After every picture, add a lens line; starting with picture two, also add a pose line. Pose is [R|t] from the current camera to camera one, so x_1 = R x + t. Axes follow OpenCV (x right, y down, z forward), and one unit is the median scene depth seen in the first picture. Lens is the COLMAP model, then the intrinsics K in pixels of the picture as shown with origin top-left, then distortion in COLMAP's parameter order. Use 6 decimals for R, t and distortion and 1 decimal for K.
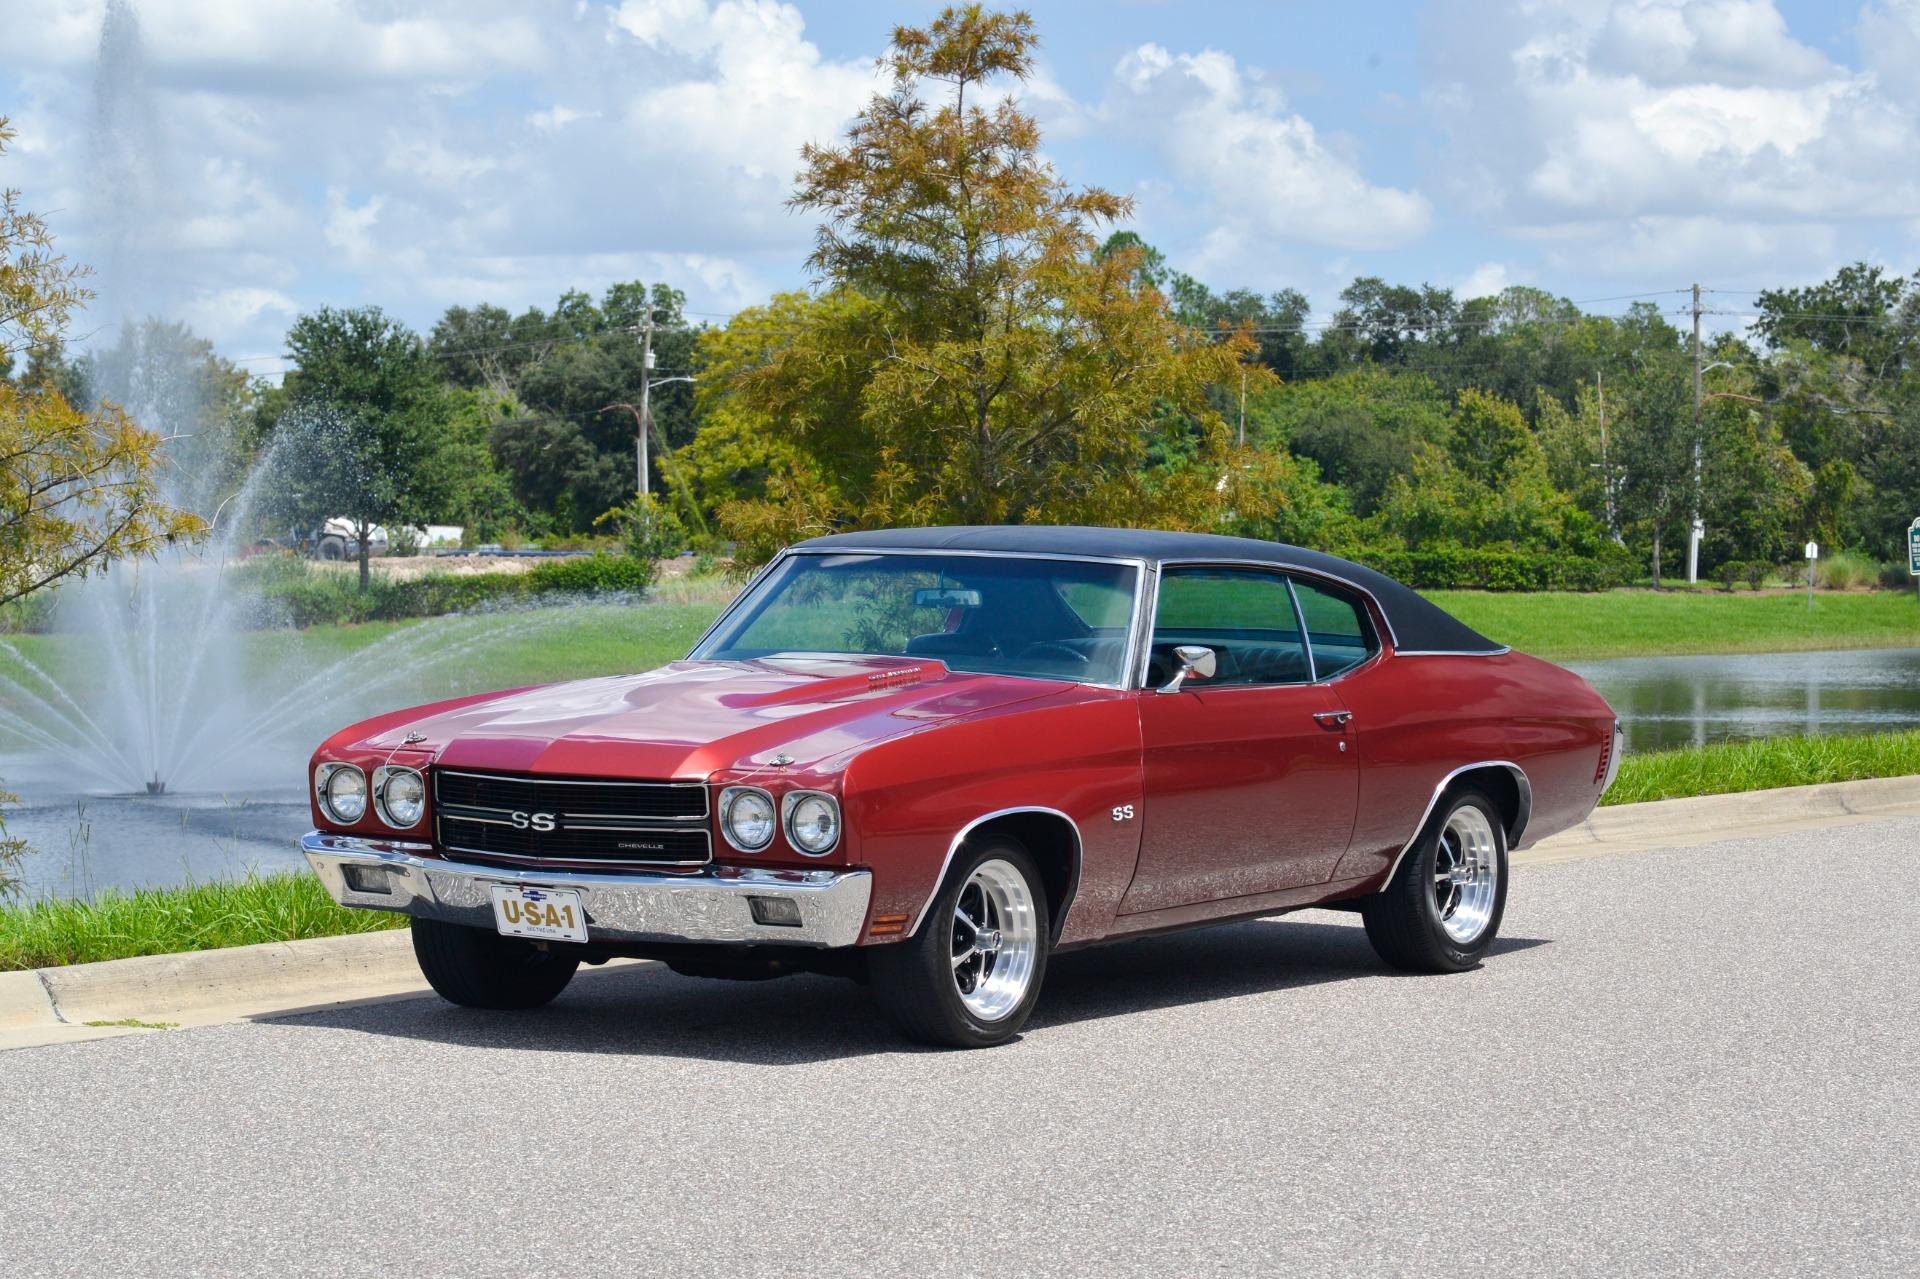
lens RADIAL K [[5272.3, 0, 960.0], [0, 5272.3, 639.5], [0, 0, 1]] dist [0.063513, 0.231380]
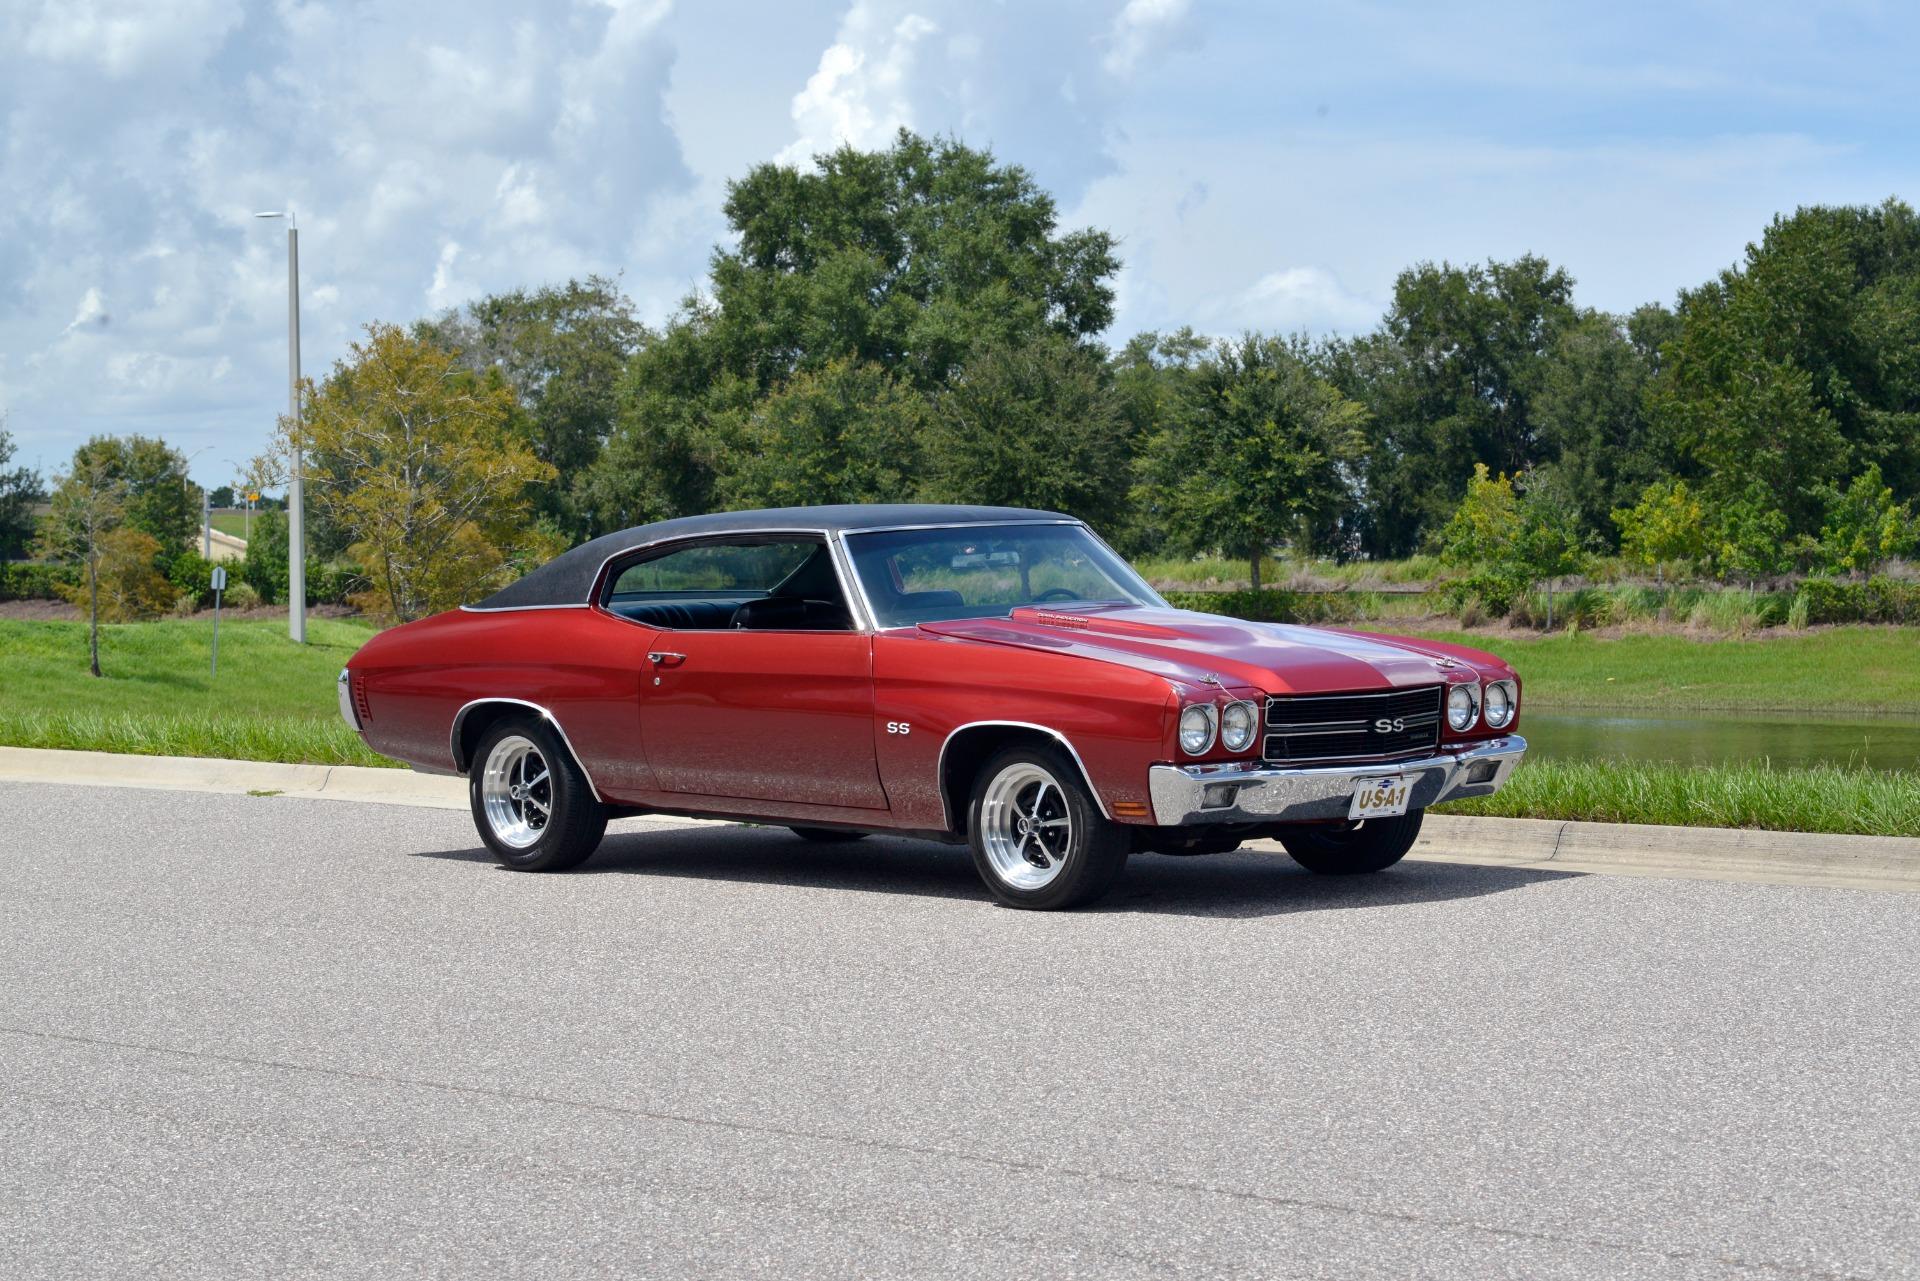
lens RADIAL K [[4541.8, 0, 960.0], [0, 4541.8, 640.5], [0, 0, 1]] dist [0.041828, 0.497027]
pose [[0.200809, -0.062791, 0.977616, -0.580826], [0.060708, 0.996823, 0.051555, -0.024411], [-0.977748, 0.048996, 0.203983, 0.426653]]
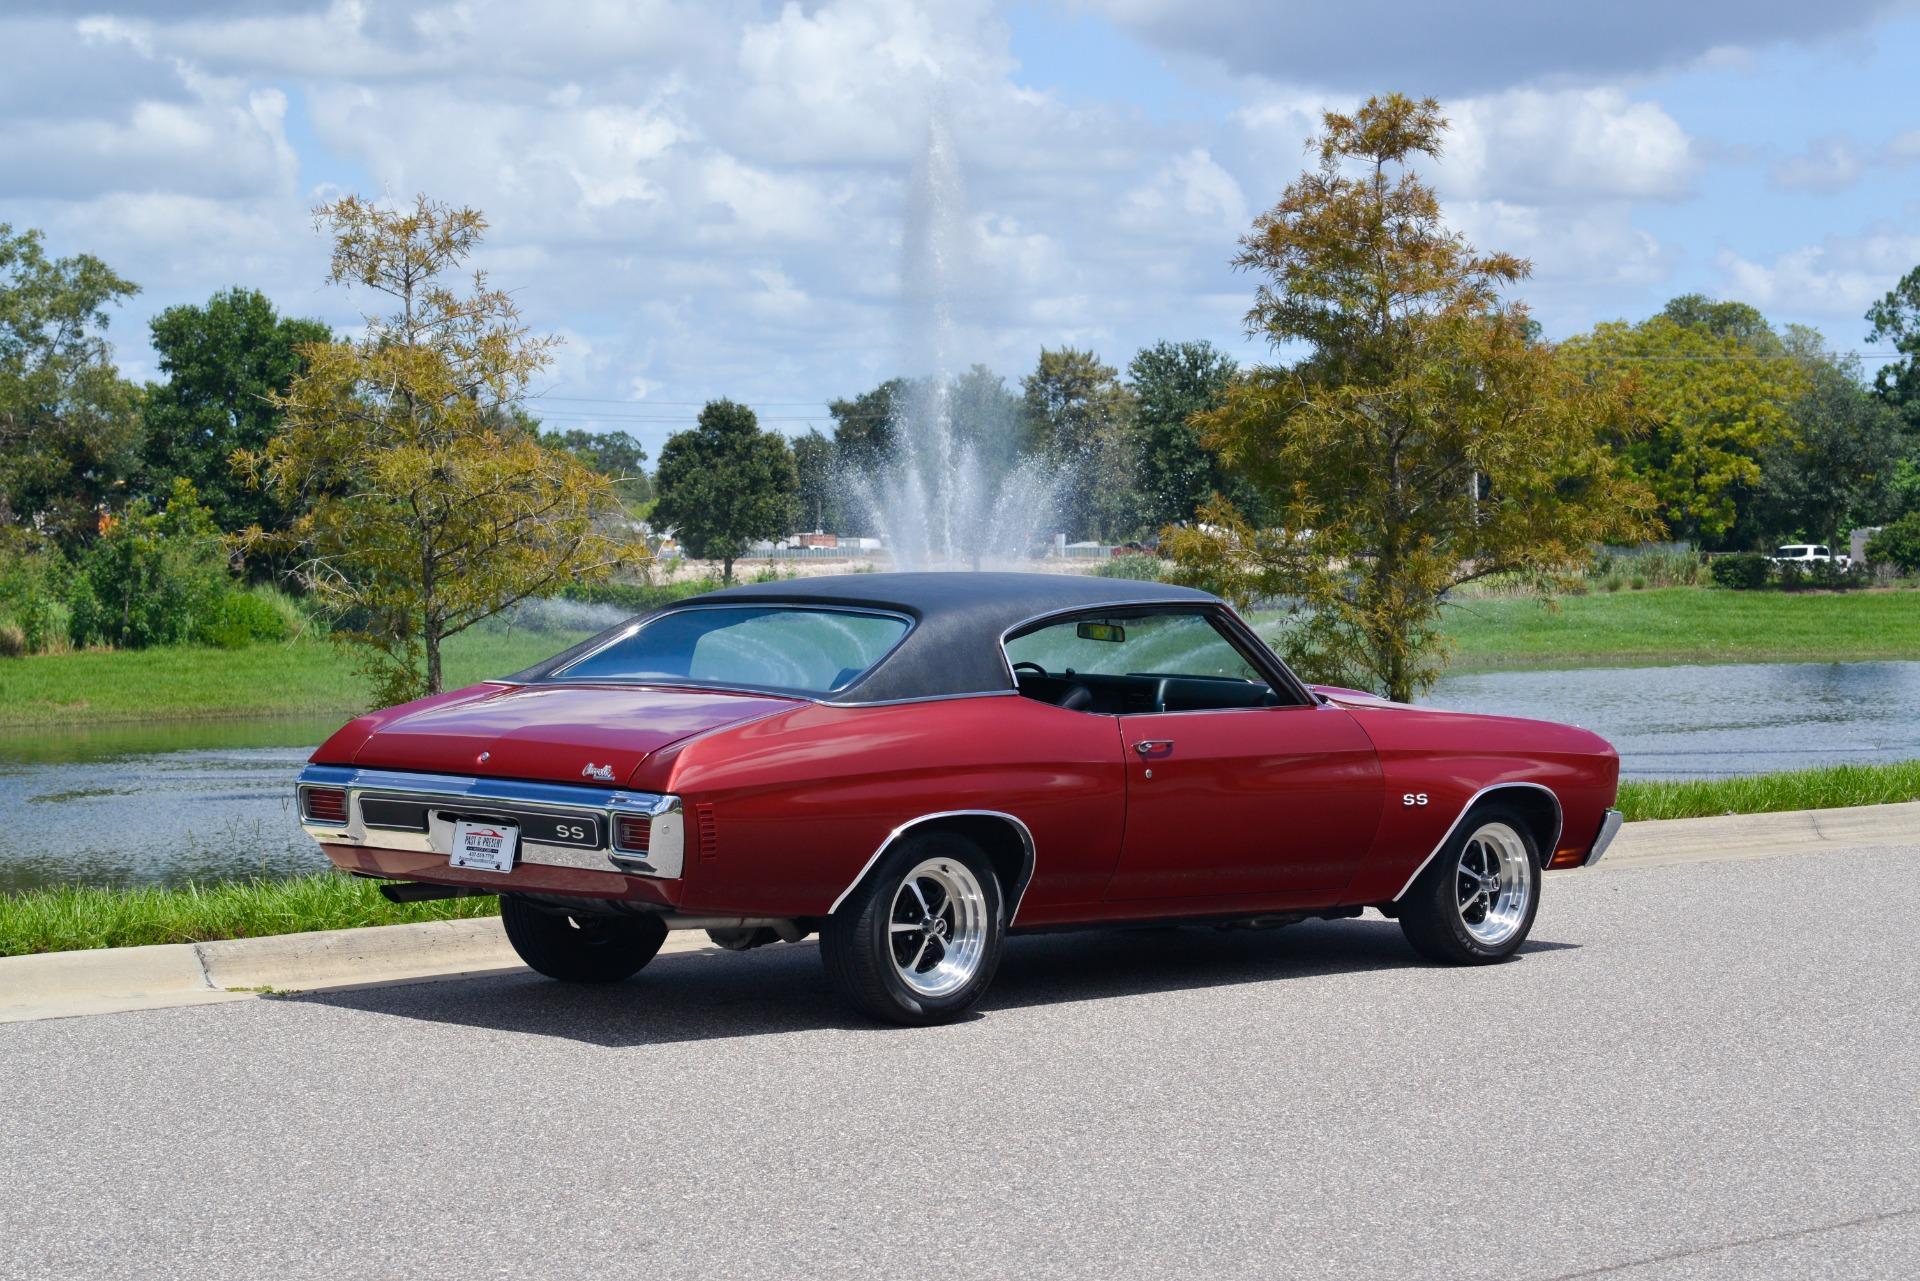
lens RADIAL K [[4621.5, 0, 960.0], [0, 4621.5, 640.5], [0, 0, 1]] dist [0.048304, 0.382976]
pose [[0.982722, 0.004702, -0.185026, 0.097039], [-0.004071, 0.999985, 0.003791, -0.005518], [0.185041, -0.002972, 0.982726, 0.000603]]
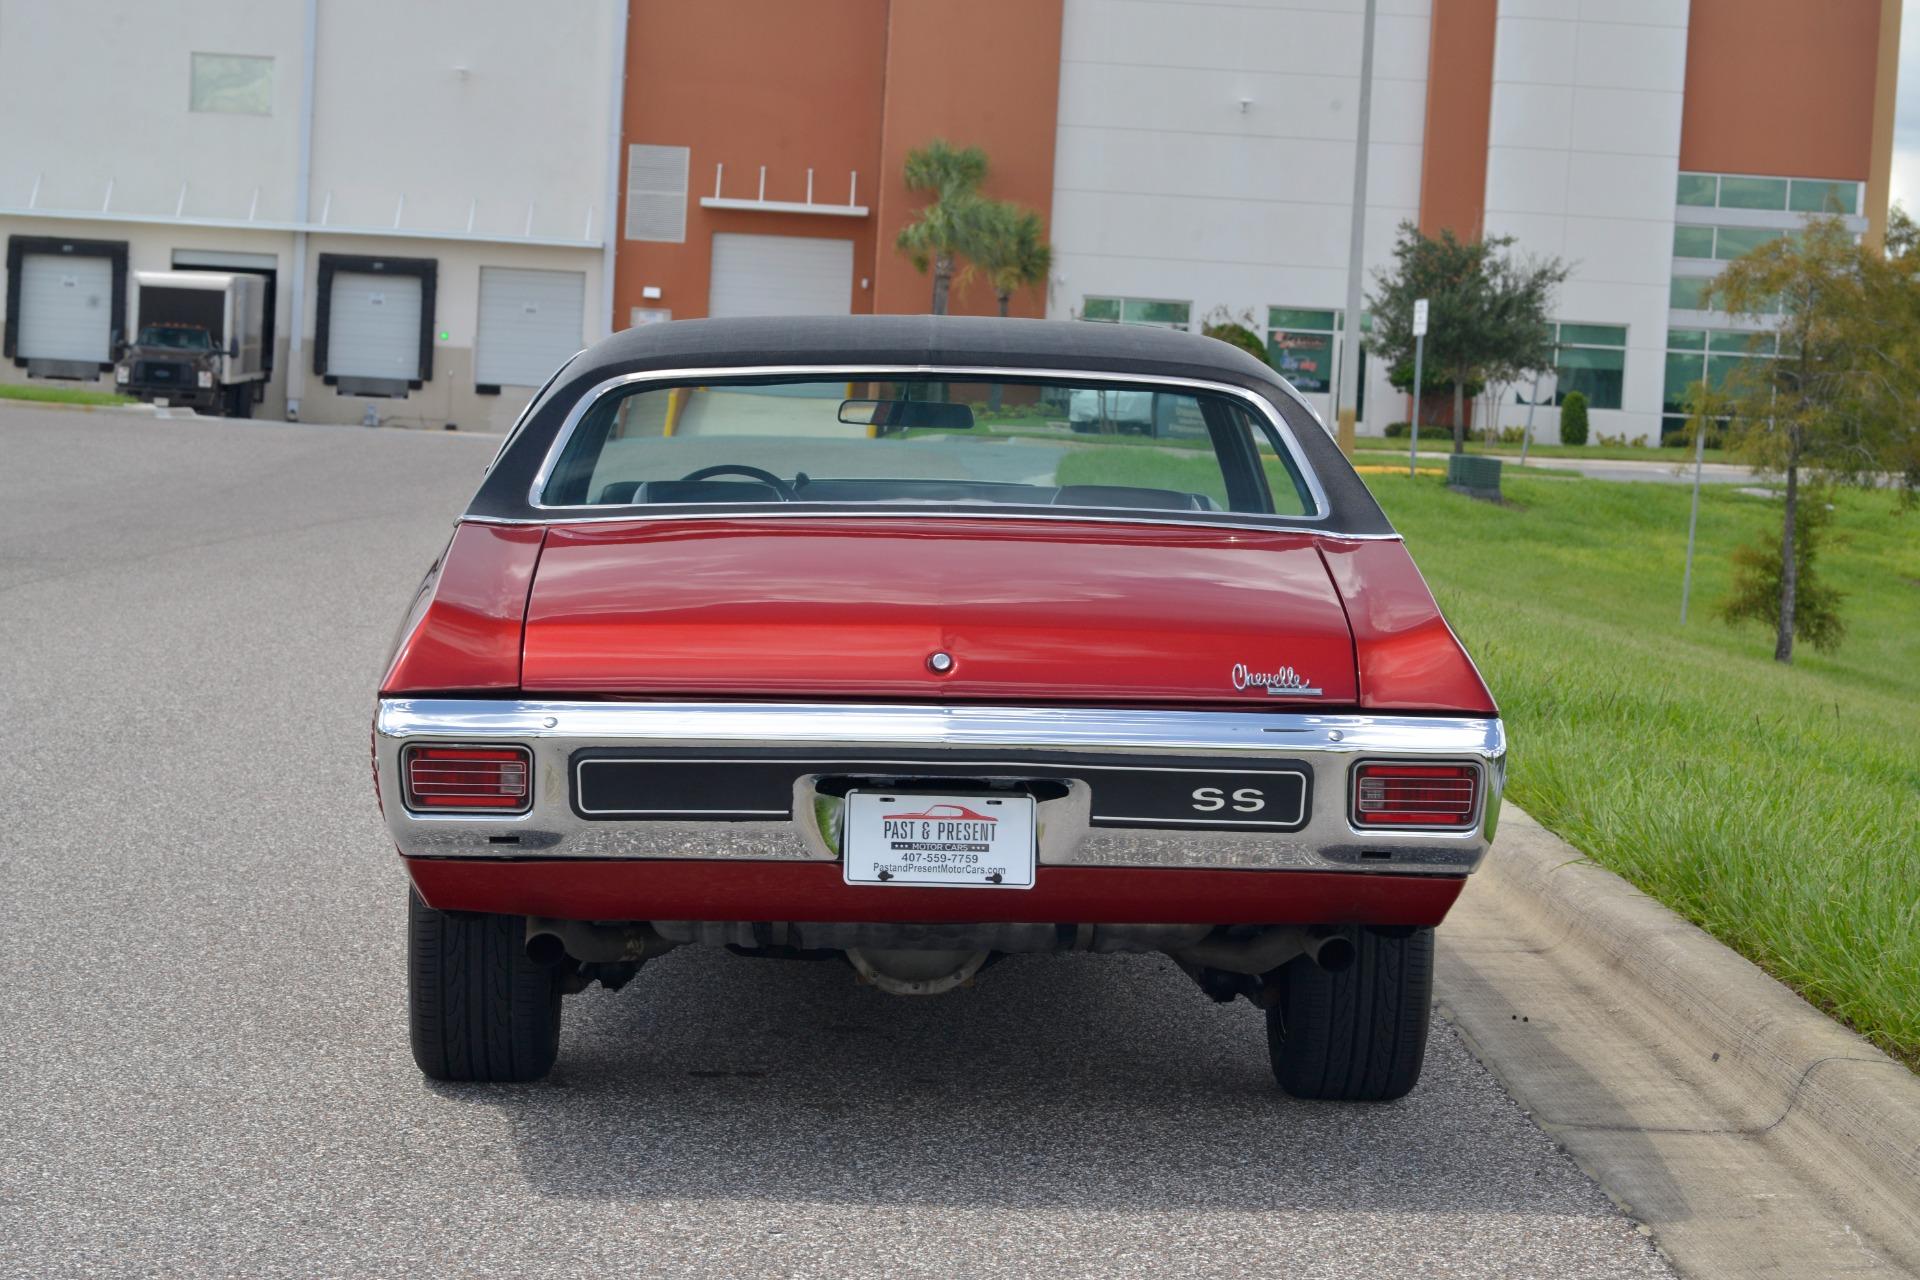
lens RADIAL K [[4621.5, 0, 960.0], [0, 4621.5, 640.0], [0, 0, 1]] dist [0.048304, 0.382976]
pose [[0.817322, -0.032953, 0.575238, -0.187365], [0.008678, 0.998954, 0.044896, -0.003381], [-0.576116, -0.031703, 0.816753, 0.273891]]
